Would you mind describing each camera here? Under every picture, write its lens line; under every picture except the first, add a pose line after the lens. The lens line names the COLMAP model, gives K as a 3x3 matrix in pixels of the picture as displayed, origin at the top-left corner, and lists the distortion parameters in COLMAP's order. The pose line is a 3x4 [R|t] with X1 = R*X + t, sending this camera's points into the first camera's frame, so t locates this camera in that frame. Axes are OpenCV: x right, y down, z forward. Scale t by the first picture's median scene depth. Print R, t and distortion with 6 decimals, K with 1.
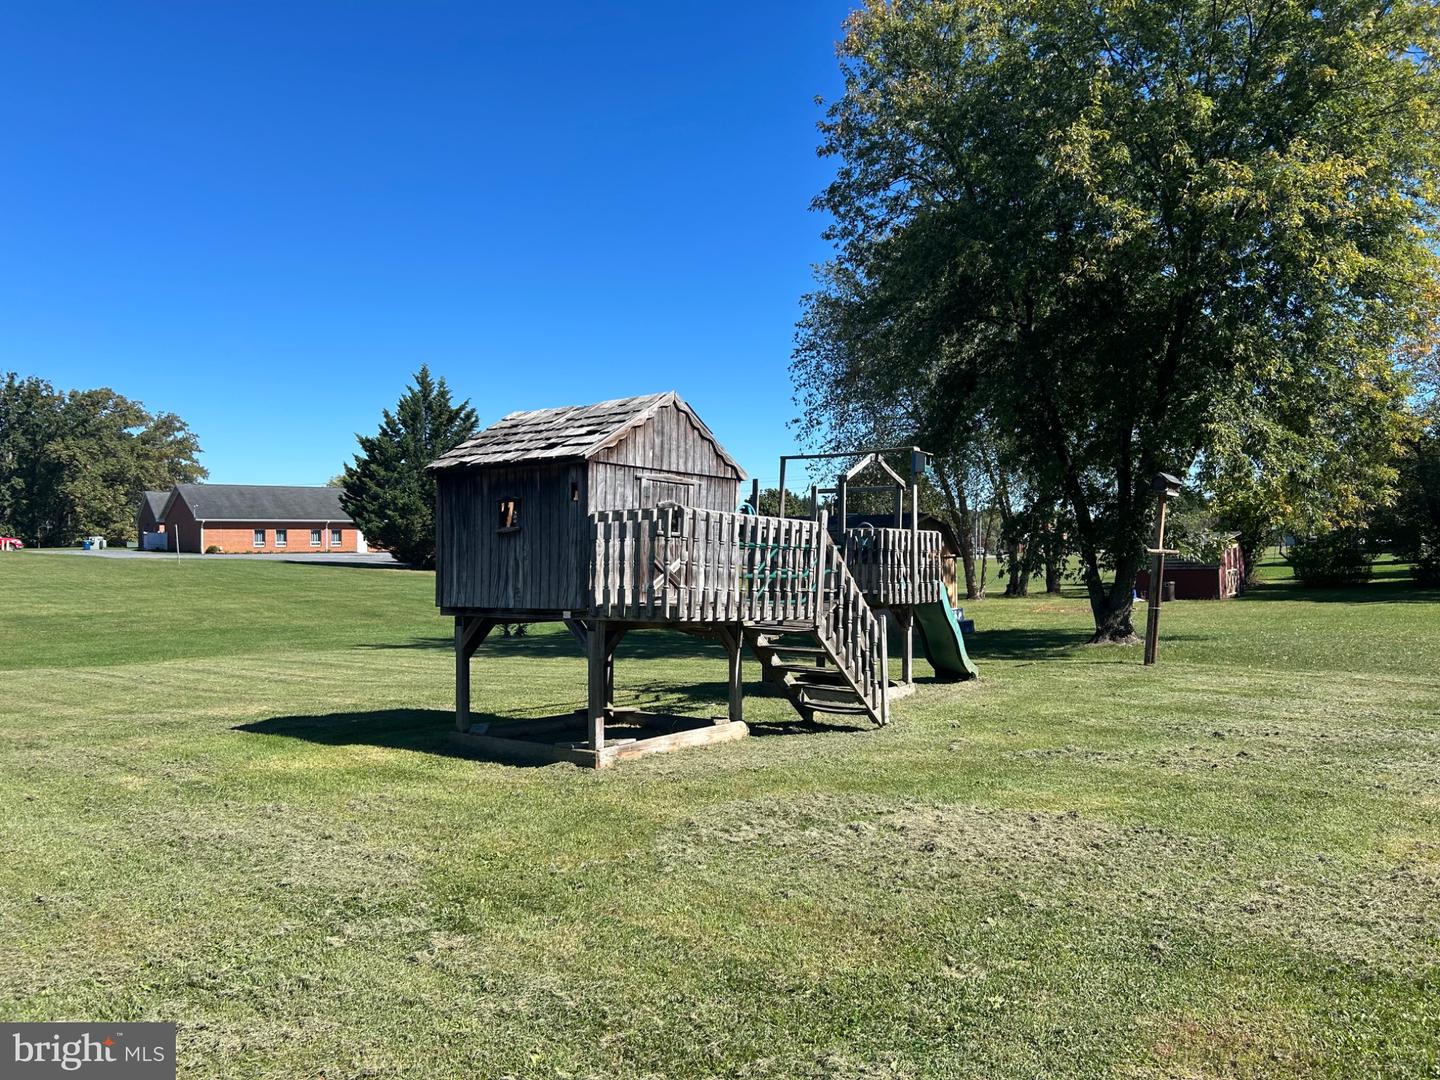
lens RADIAL K [[1070.7, 0, 724.1], [0, 1070.7, 535.3], [0, 0, 1]] dist [0.037151, -0.027410]
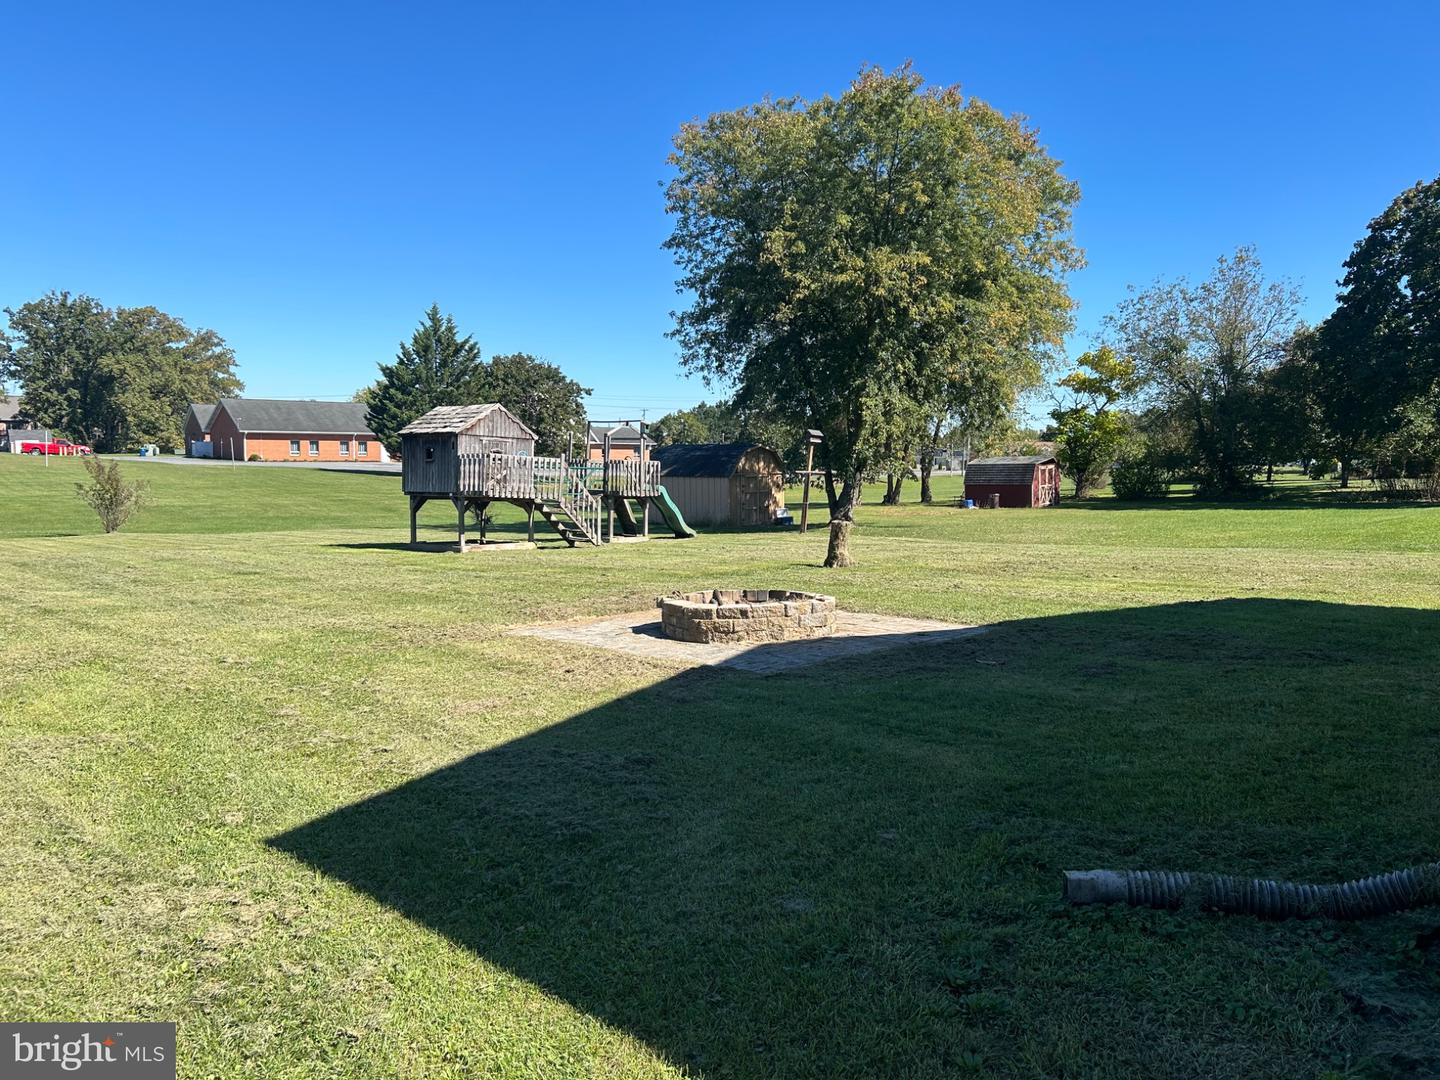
lens RADIAL K [[1070.7, 0, 724.1], [0, 1070.7, 535.3], [0, 0, 1]] dist [0.037151, -0.027410]
pose [[0.999650, 0.014191, -0.022321, 0.068352], [-0.012337, 0.996627, 0.081136, -0.005324], [0.023397, -0.080832, 0.996453, -0.186830]]
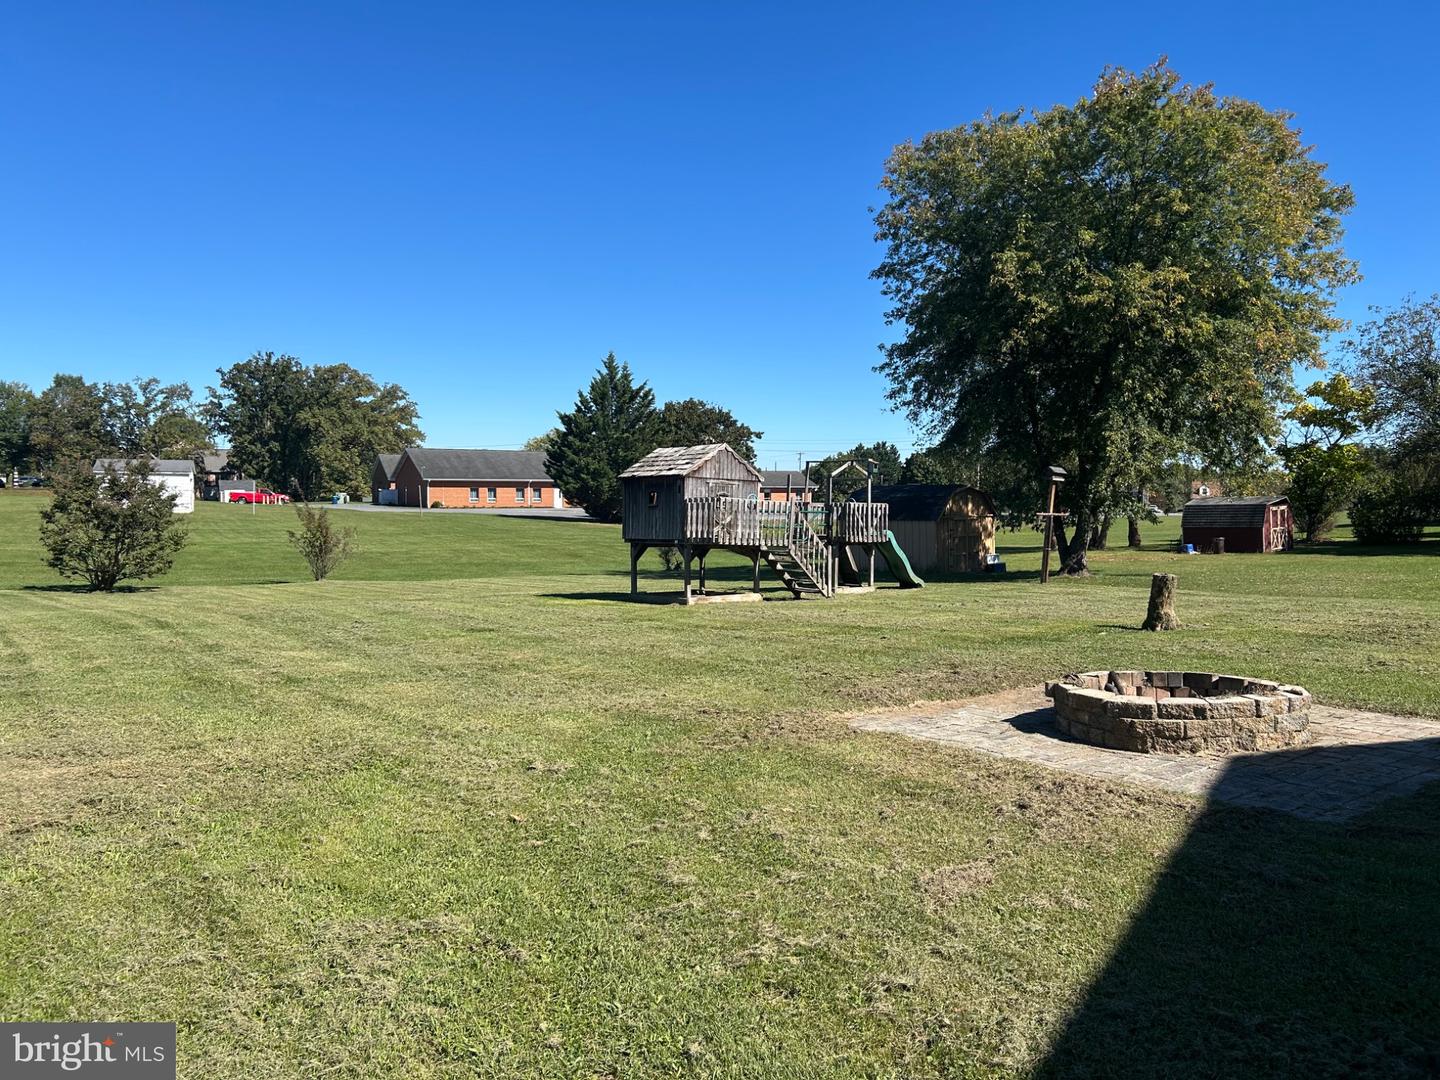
lens RADIAL K [[1062.8, 0, 723.8], [0, 1062.8, 528.9], [0, 0, 1]] dist [0.096085, -0.152368]
pose [[0.986456, 0.008954, -0.163782, 0.041264], [-0.003123, 0.999353, 0.035828, -0.004631], [0.163997, -0.034831, 0.985846, -0.156443]]
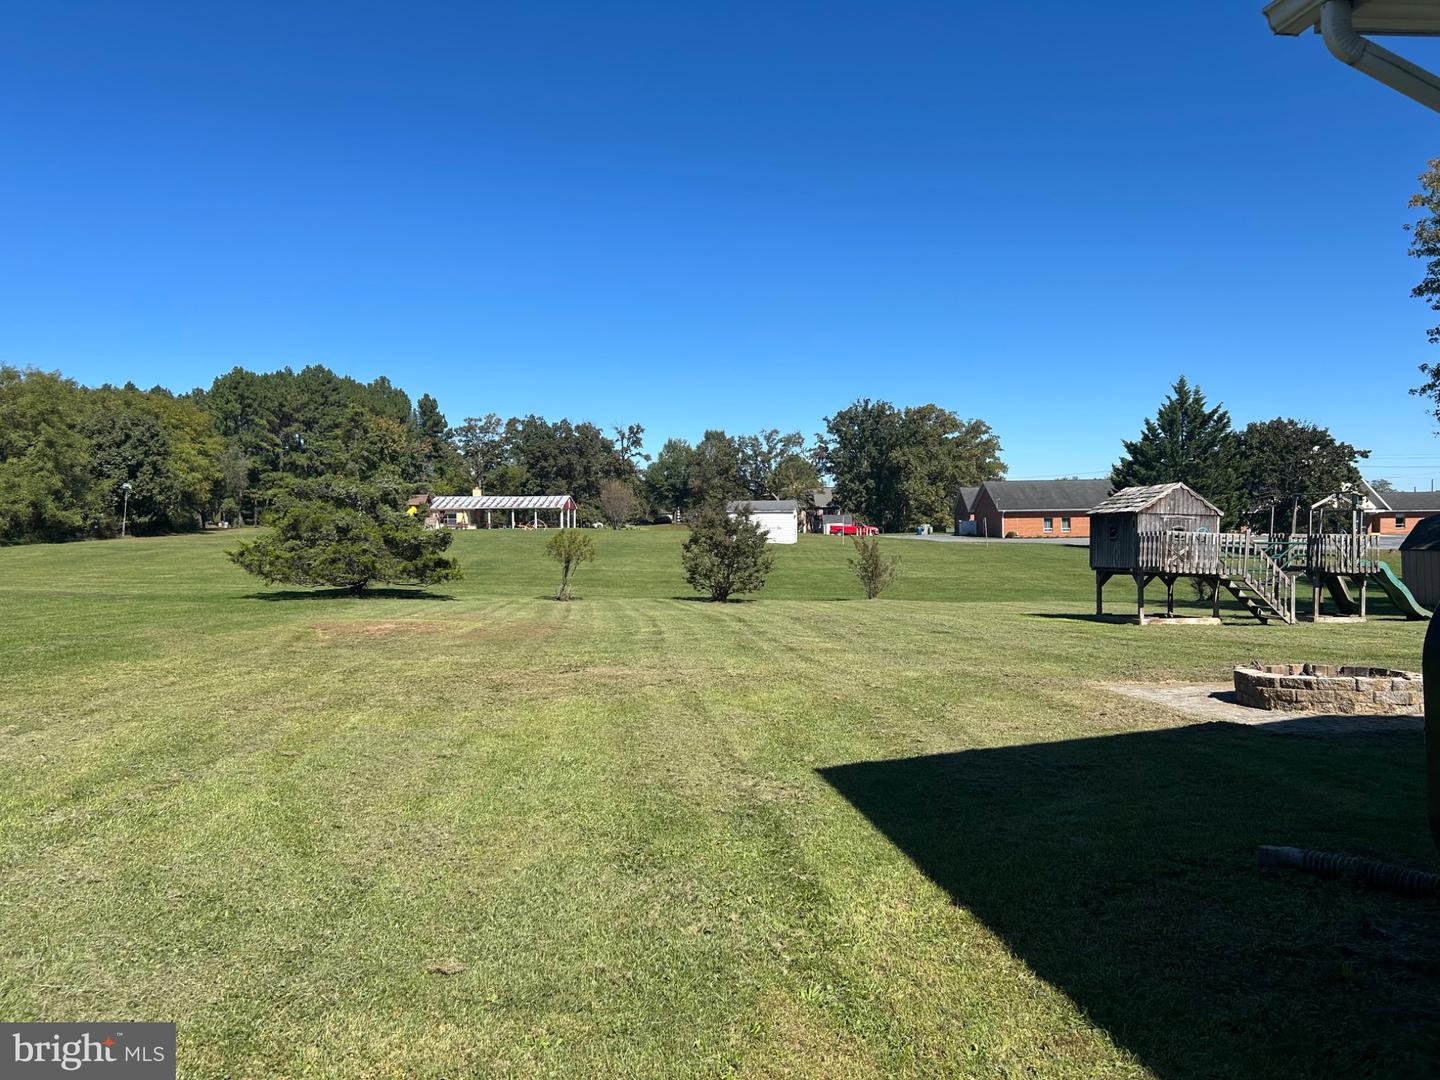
lens RADIAL K [[1062.5, 0, 690.0], [0, 1062.5, 543.2], [0, 0, 1]] dist [0.062788, -0.167432]
pose [[0.741351, 0.004598, -0.671102, 0.102383], [0.011305, 0.999749, 0.019338, -0.007071], [0.671022, -0.021924, 0.741113, -0.213302]]
